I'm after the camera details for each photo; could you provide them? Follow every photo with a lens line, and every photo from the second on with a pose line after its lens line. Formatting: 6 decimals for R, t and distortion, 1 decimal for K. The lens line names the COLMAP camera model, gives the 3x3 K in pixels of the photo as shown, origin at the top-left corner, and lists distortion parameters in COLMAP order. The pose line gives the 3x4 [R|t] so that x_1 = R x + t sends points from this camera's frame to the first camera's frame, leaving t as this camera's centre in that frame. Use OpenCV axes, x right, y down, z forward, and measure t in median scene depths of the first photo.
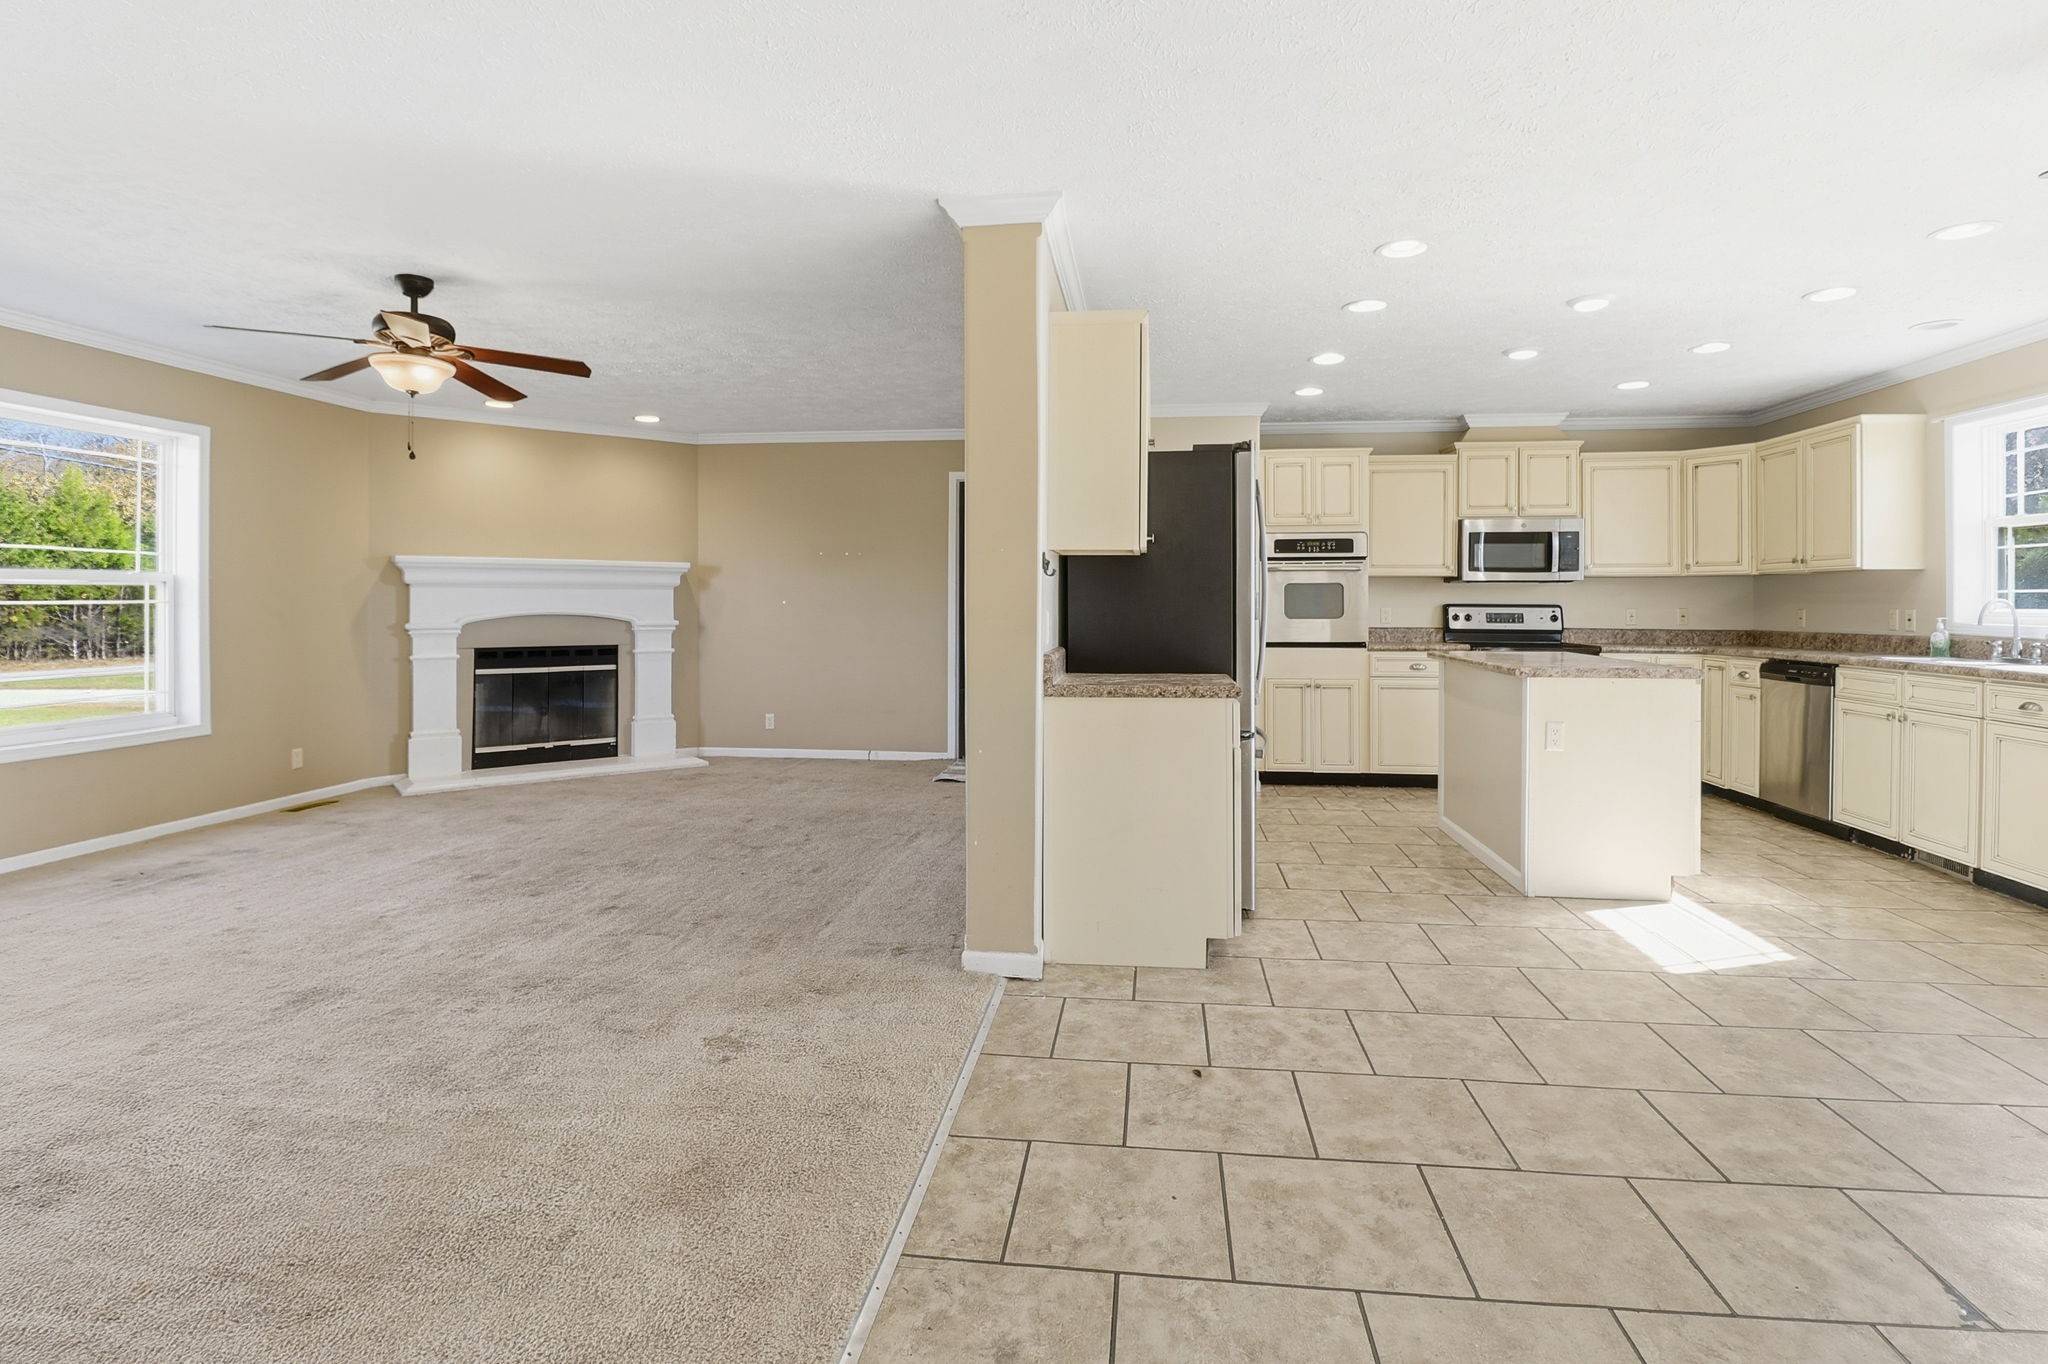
lens RADIAL K [[996.0, 0, 1031.5], [0, 996.0, 610.0], [0, 0, 1]] dist [-0.006045, -0.001066]
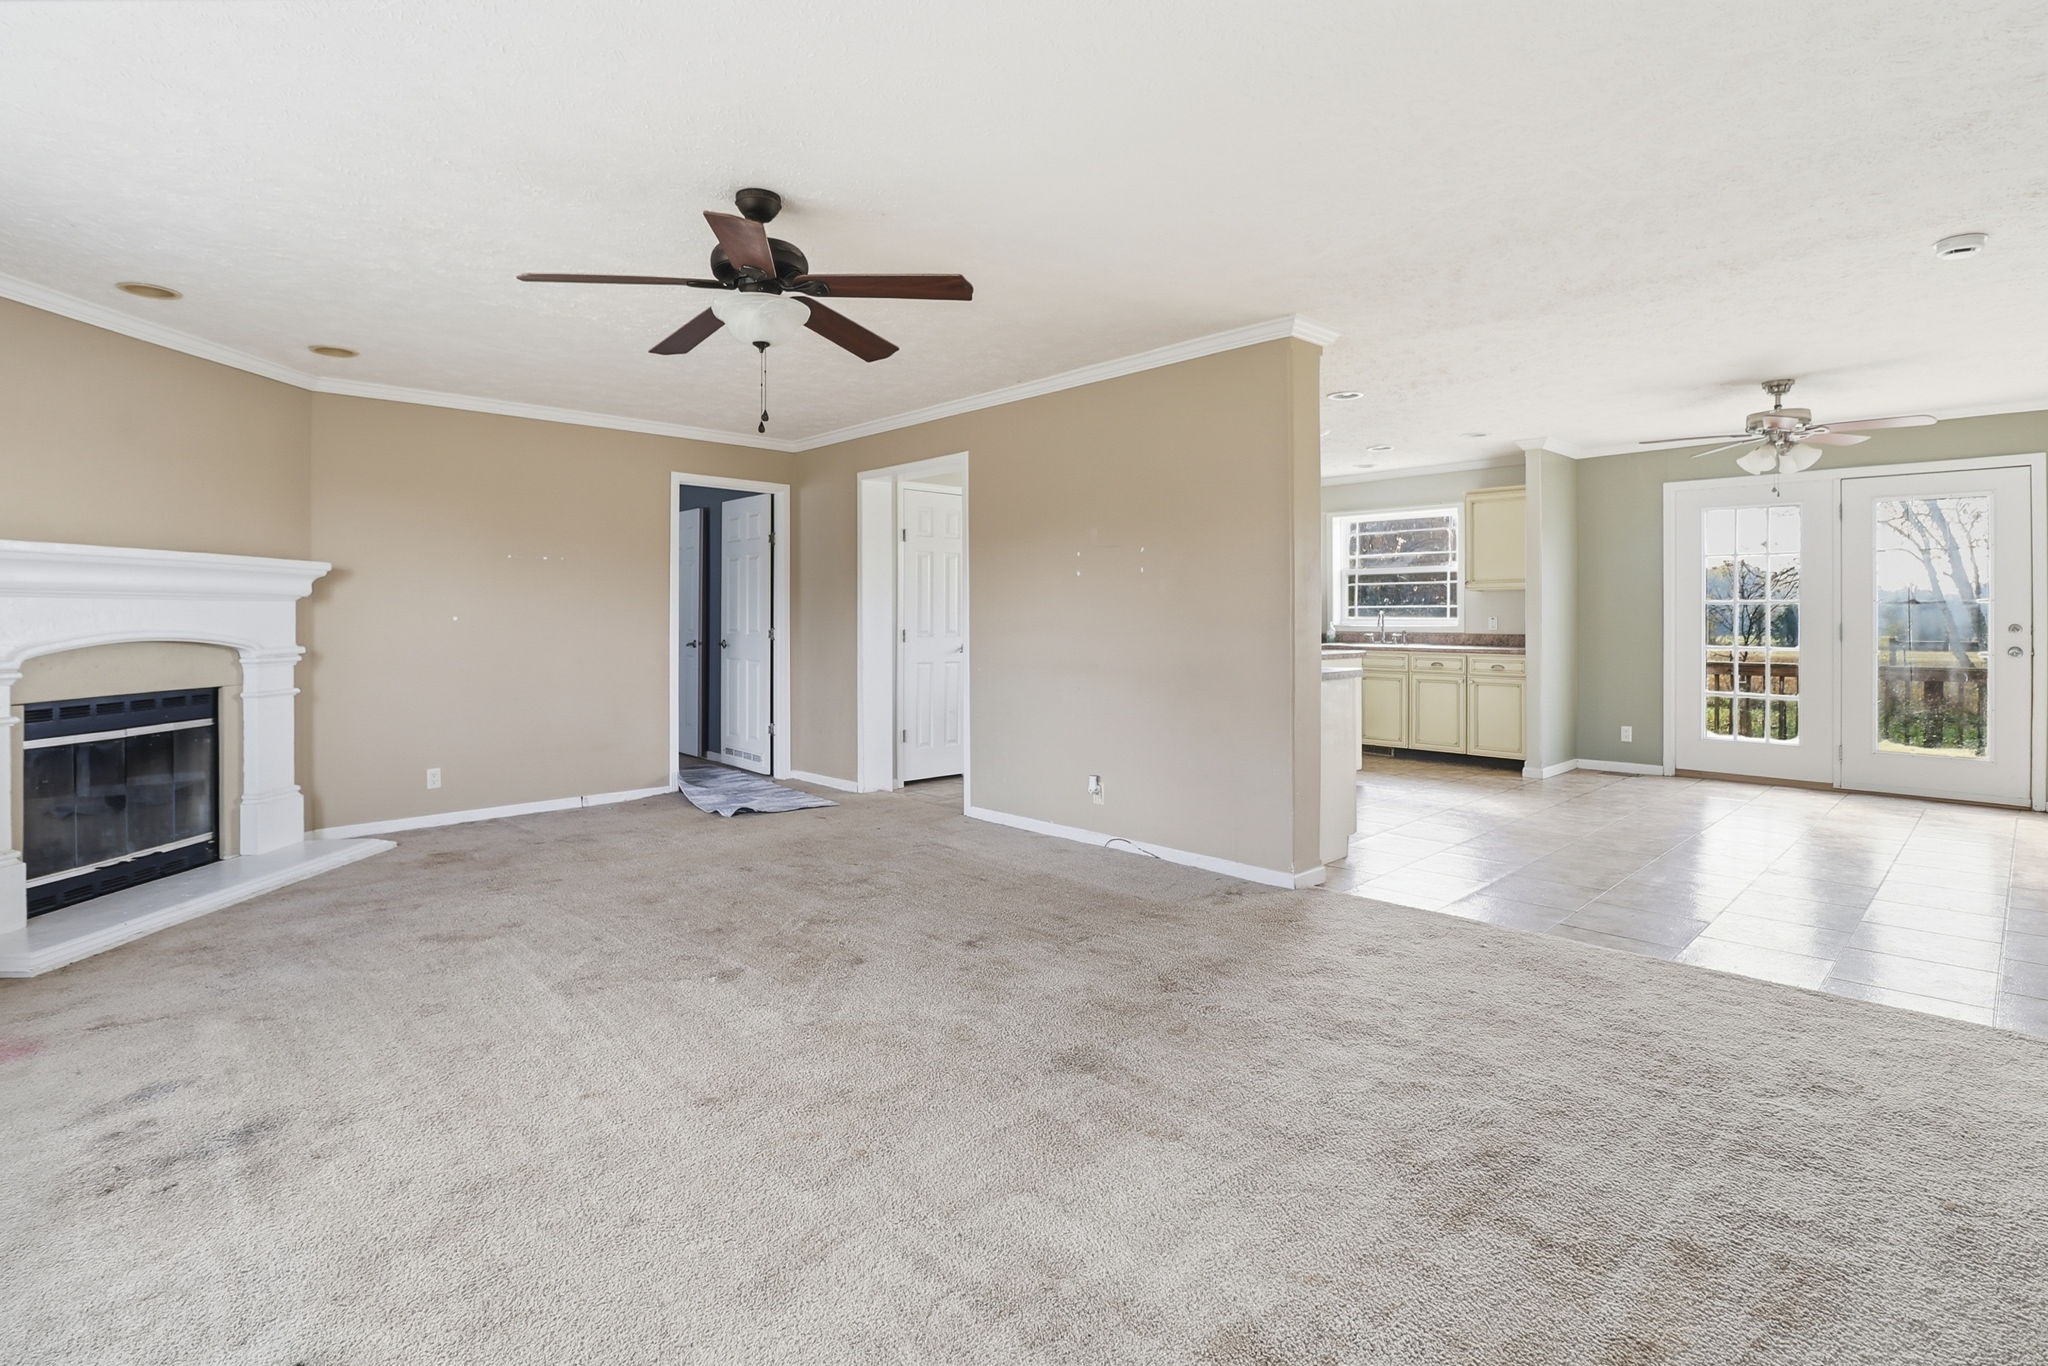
lens RADIAL K [[970.4, 0, 1024.0], [0, 970.4, 683.0], [0, 0, 1]] dist [-0.002602, -0.000330]
pose [[0.629872, -0.055903, 0.774685, -0.646284], [0.012905, 0.998022, 0.061527, 0.001302], [-0.776592, -0.028757, 0.629347, 0.235521]]
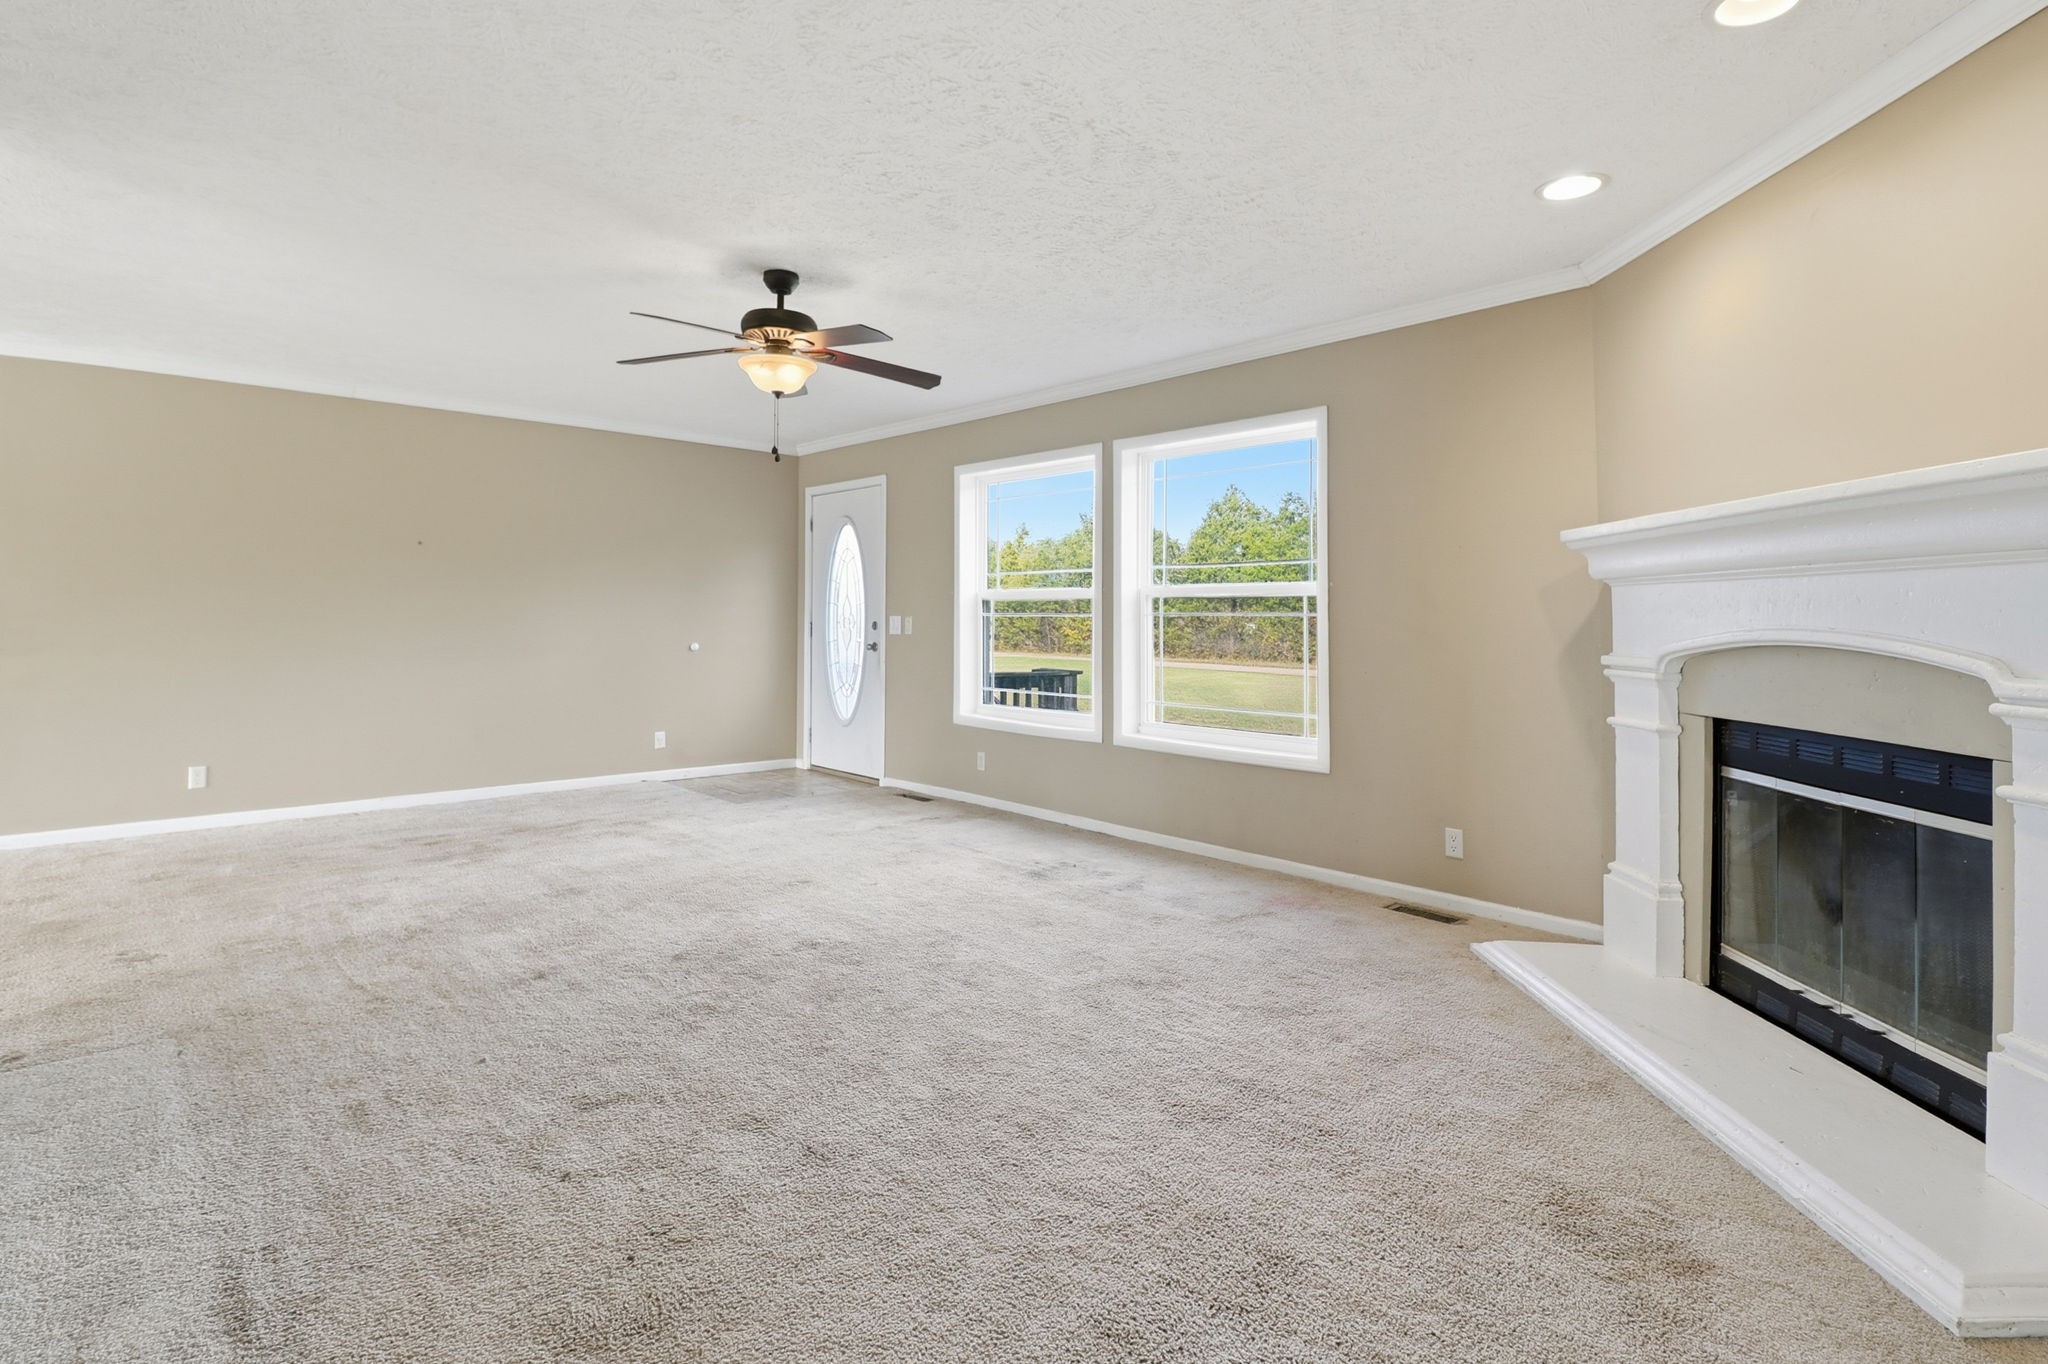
lens RADIAL K [[996.0, 0, 1031.5], [0, 996.0, 610.0], [0, 0, 1]] dist [-0.006045, -0.001066]
pose [[-0.634294, -0.010684, -0.773018, -0.020610], [-0.011933, 0.999921, -0.004028, -0.004629], [0.773000, 0.006669, -0.634371, 1.091698]]
